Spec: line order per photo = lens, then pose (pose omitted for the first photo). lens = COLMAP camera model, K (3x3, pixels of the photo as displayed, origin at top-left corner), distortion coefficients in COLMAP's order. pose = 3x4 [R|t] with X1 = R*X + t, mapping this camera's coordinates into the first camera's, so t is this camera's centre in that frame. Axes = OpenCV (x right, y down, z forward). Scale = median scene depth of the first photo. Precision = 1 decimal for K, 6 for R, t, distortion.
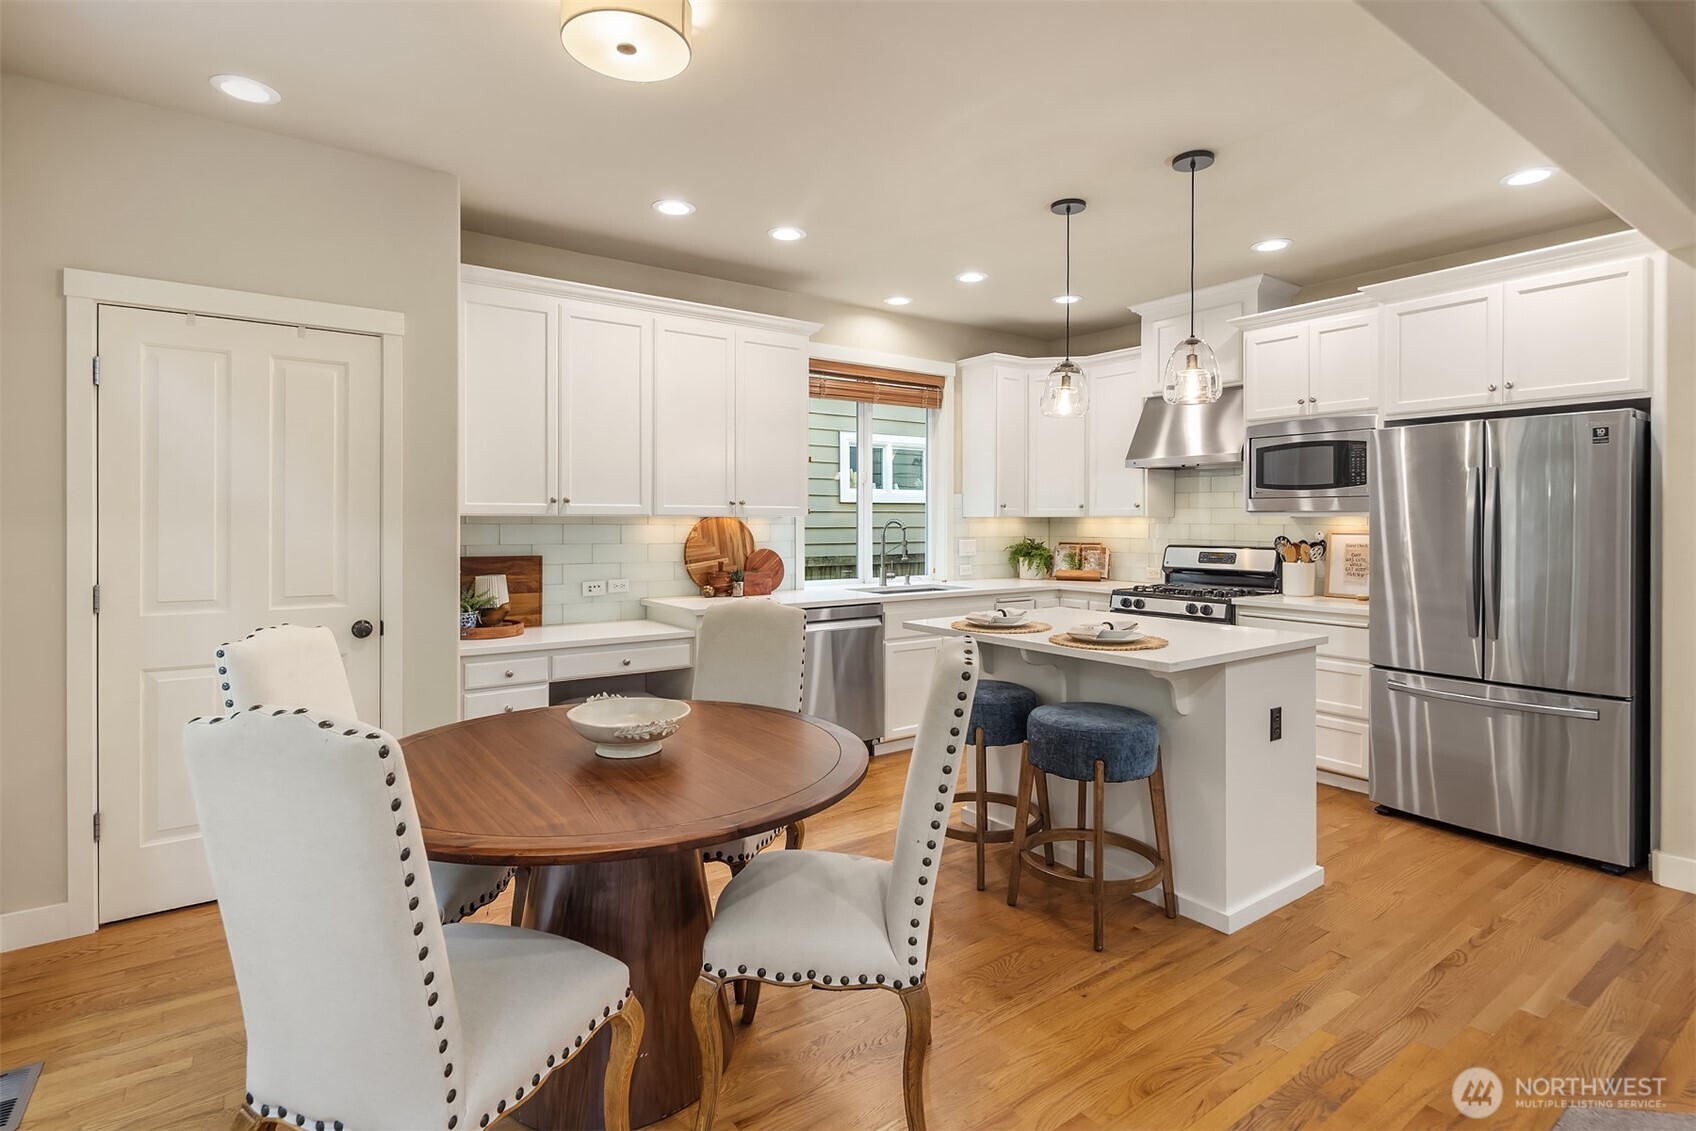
lens RADIAL K [[830.4, 0, 849.8], [0, 830.4, 531.6], [0, 0, 1]] dist [0.005581, -0.004714]
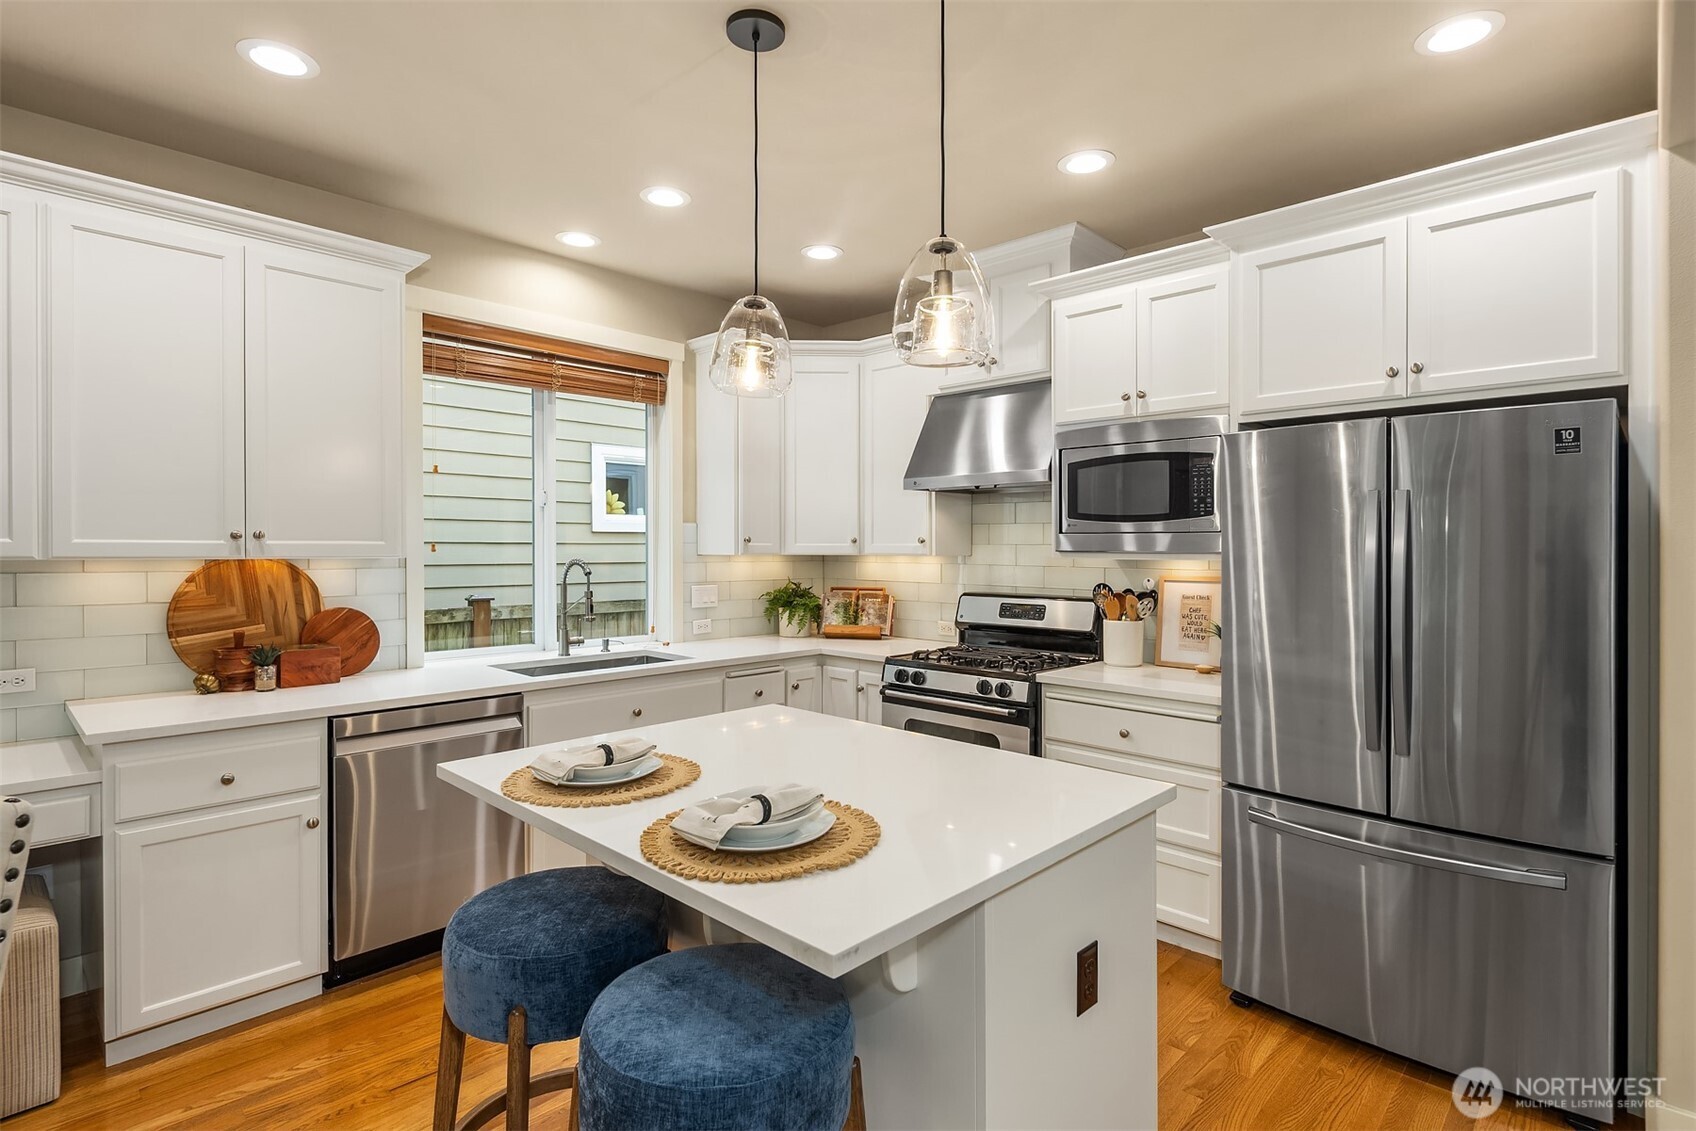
lens RADIAL K [[830.4, 0, 847.2], [0, 830.4, 551.6], [0, 0, 1]] dist [0.005581, -0.004714]
pose [[0.984275, 0.001923, 0.176631, 0.173205], [-0.000388, 0.999962, -0.008729, -0.017385], [-0.176641, 0.008523, 0.984238, 0.326241]]
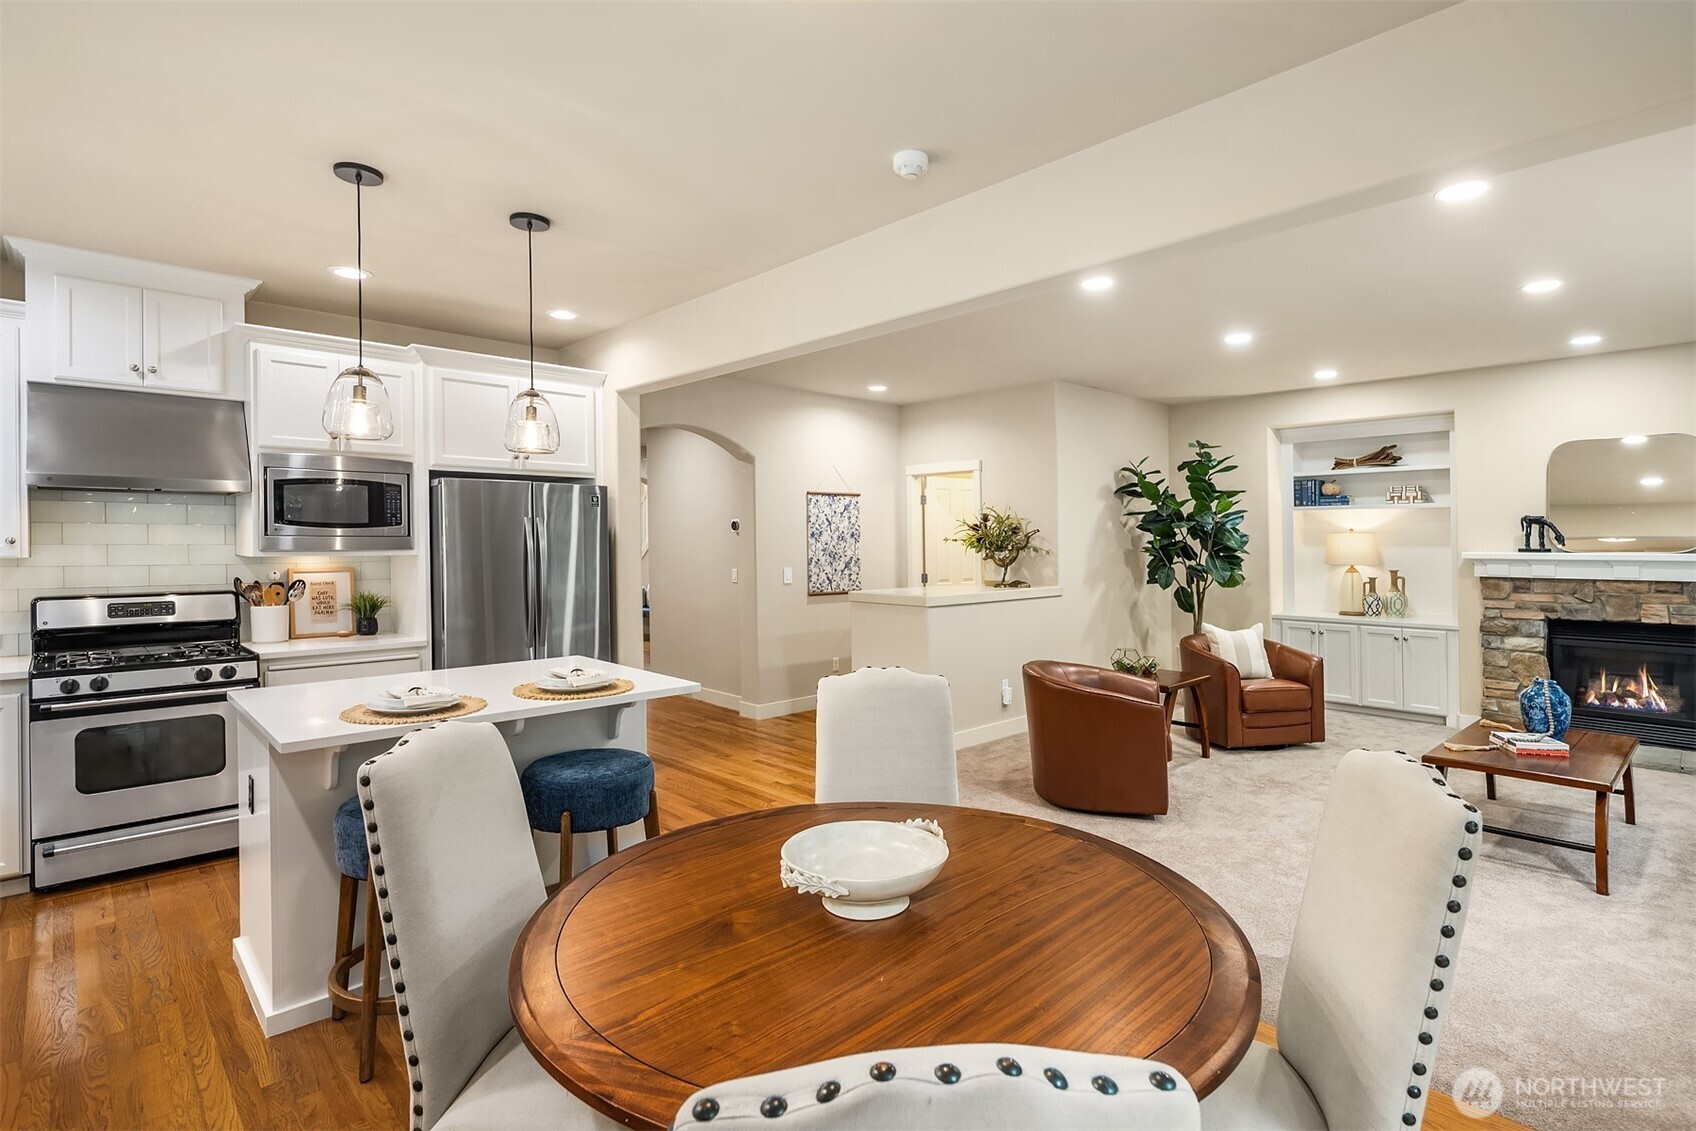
lens RADIAL K [[830.4, 0, 874.1], [0, 830.4, 547.8], [0, 0, 1]] dist [0.005581, -0.004714]
pose [[-0.141978, -0.010040, 0.989819, -0.464848], [0.012994, 0.999844, 0.012005, -0.029060], [-0.989784, 0.014566, -0.141826, 0.488931]]
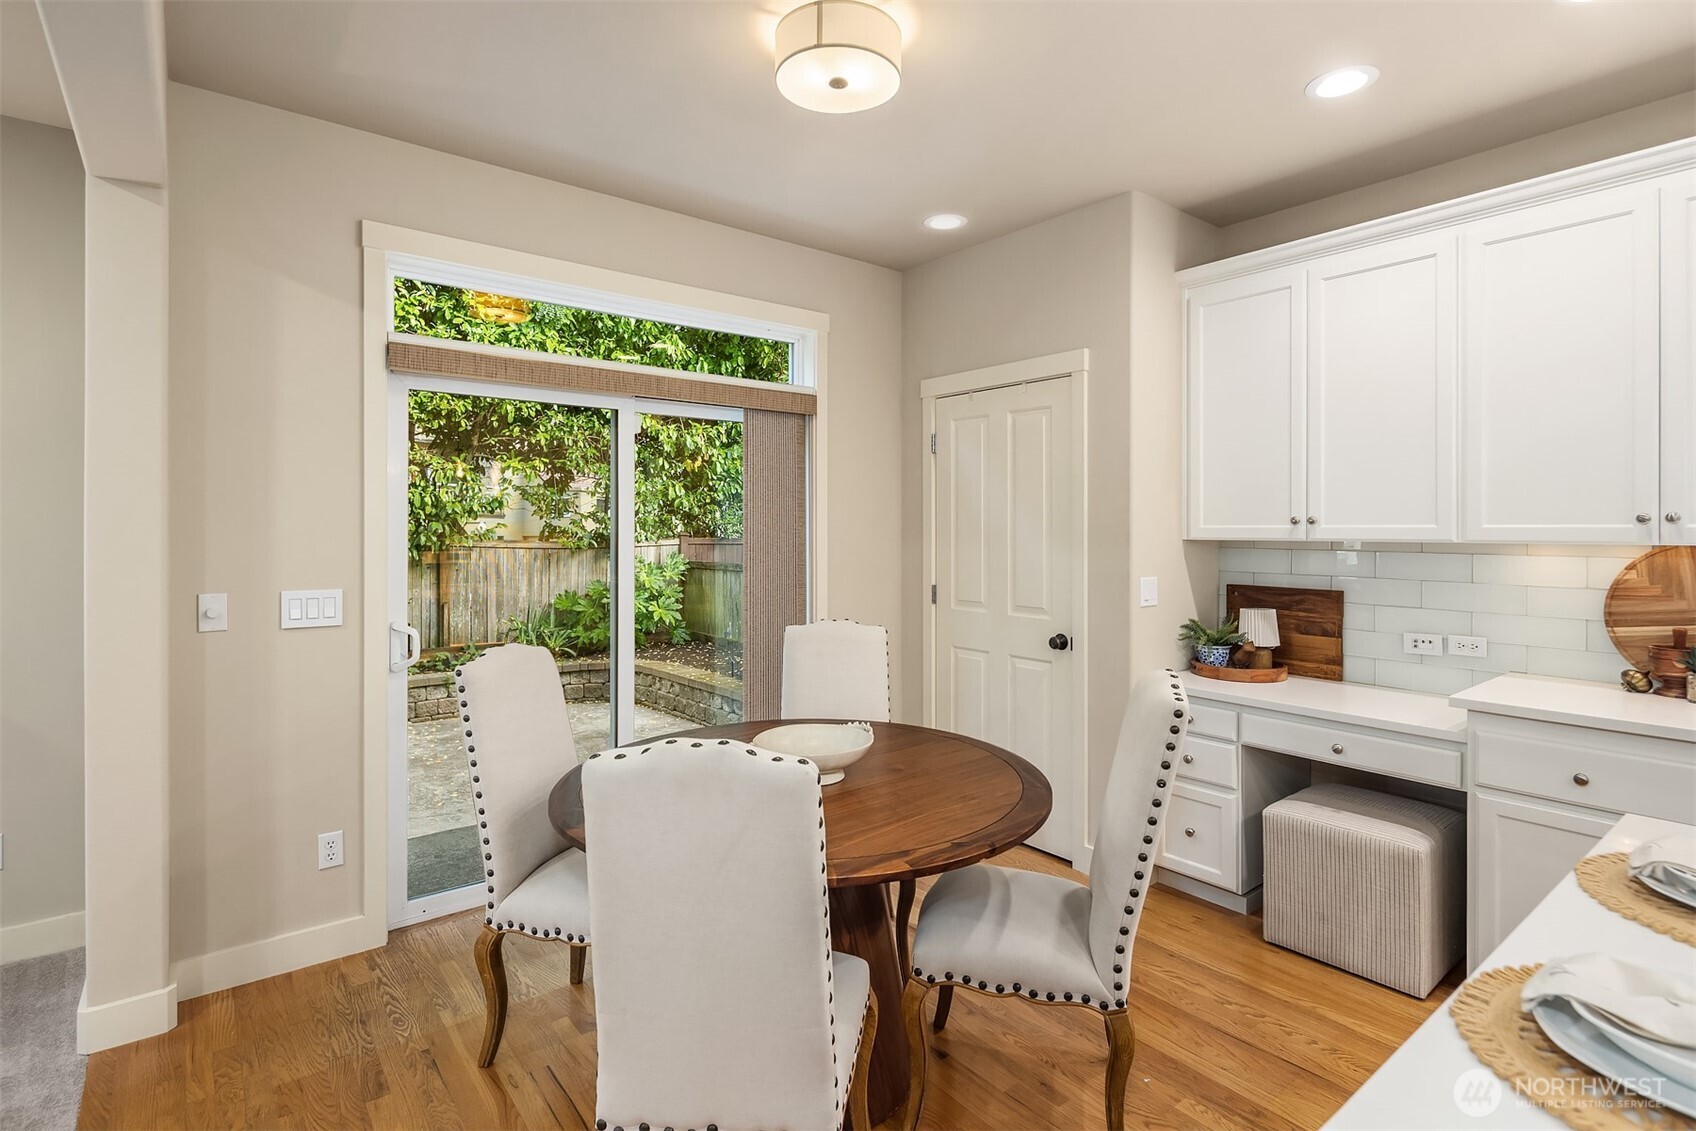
lens RADIAL K [[830.4, 0, 844.7], [0, 830.4, 532.7], [0, 0, 1]] dist [0.005581, -0.004714]
pose [[0.037280, 0.003911, -0.999297, 0.348557], [-0.014446, 0.999890, 0.003374, -0.019186], [0.999200, 0.014310, 0.037333, 0.454689]]
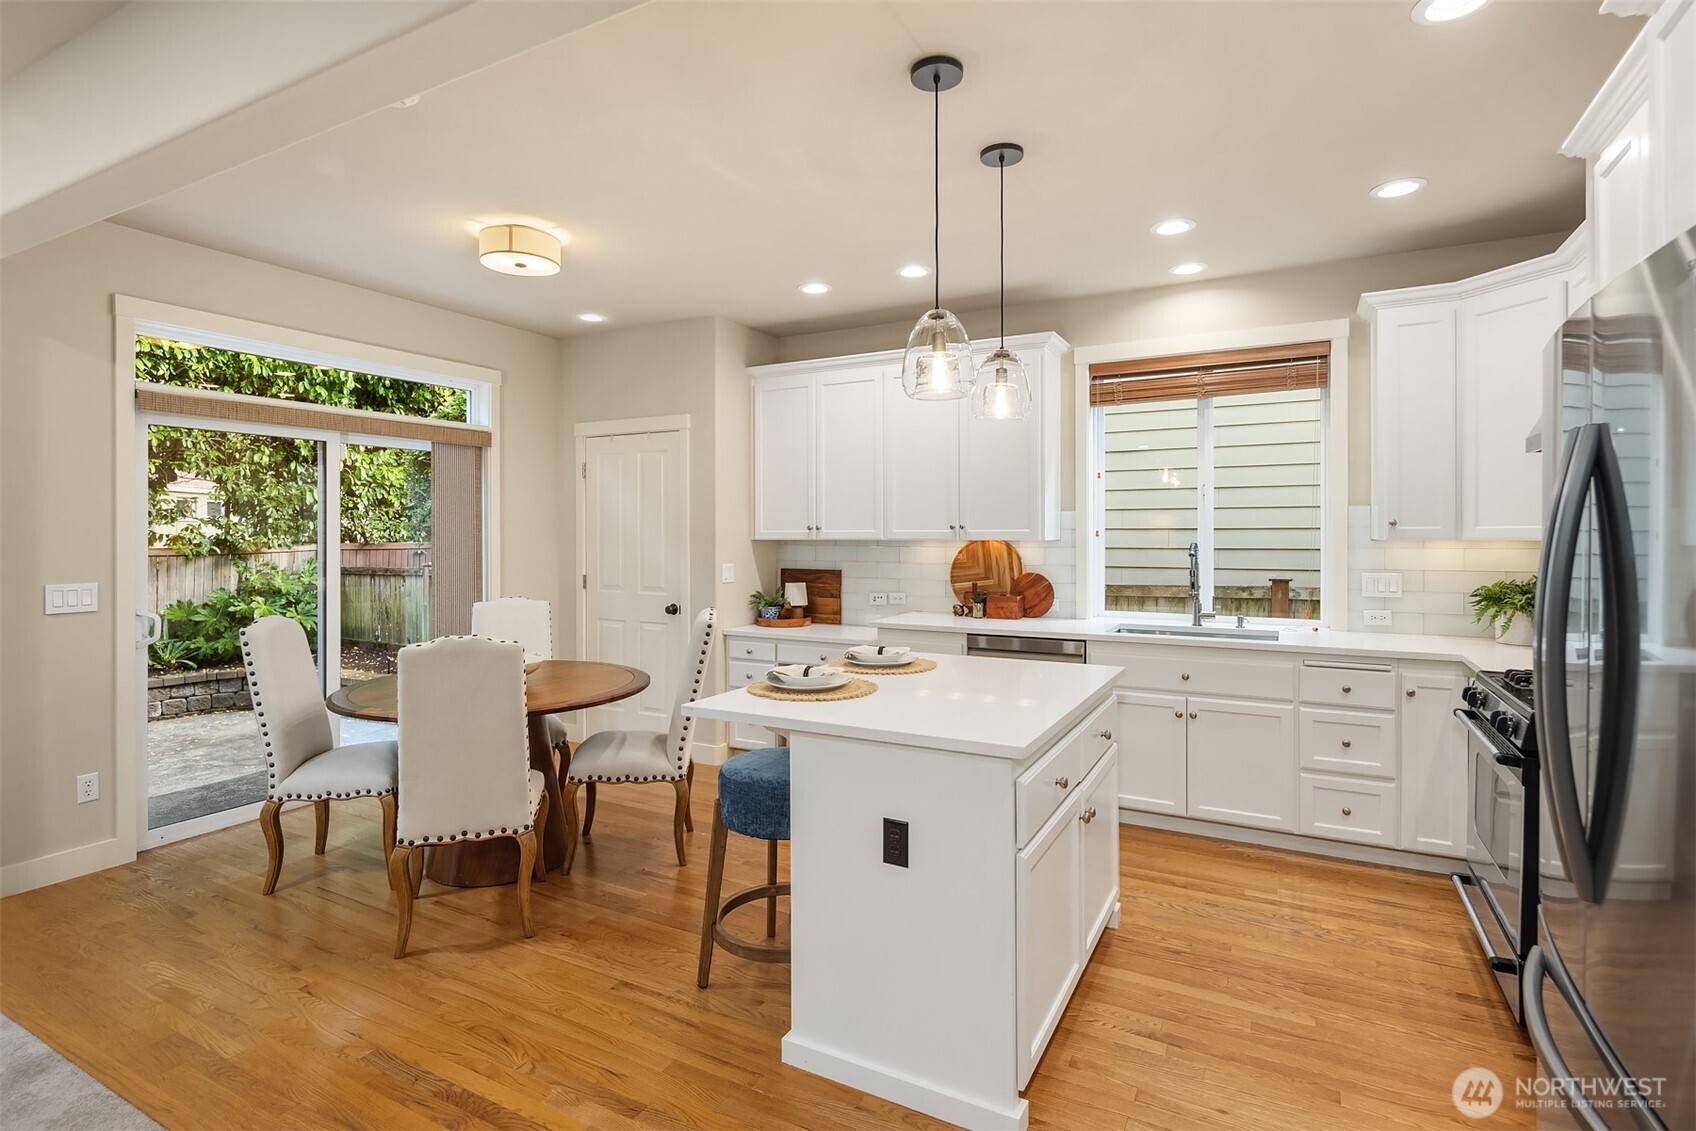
lens RADIAL K [[830.4, 0, 846.5], [0, 830.4, 533.4], [0, 0, 1]] dist [0.005581, -0.004714]
pose [[0.429379, -0.001231, -0.903124, 0.715358], [-0.009369, 0.999939, -0.005818, -0.018262], [0.903076, 0.010960, 0.429341, 0.409416]]
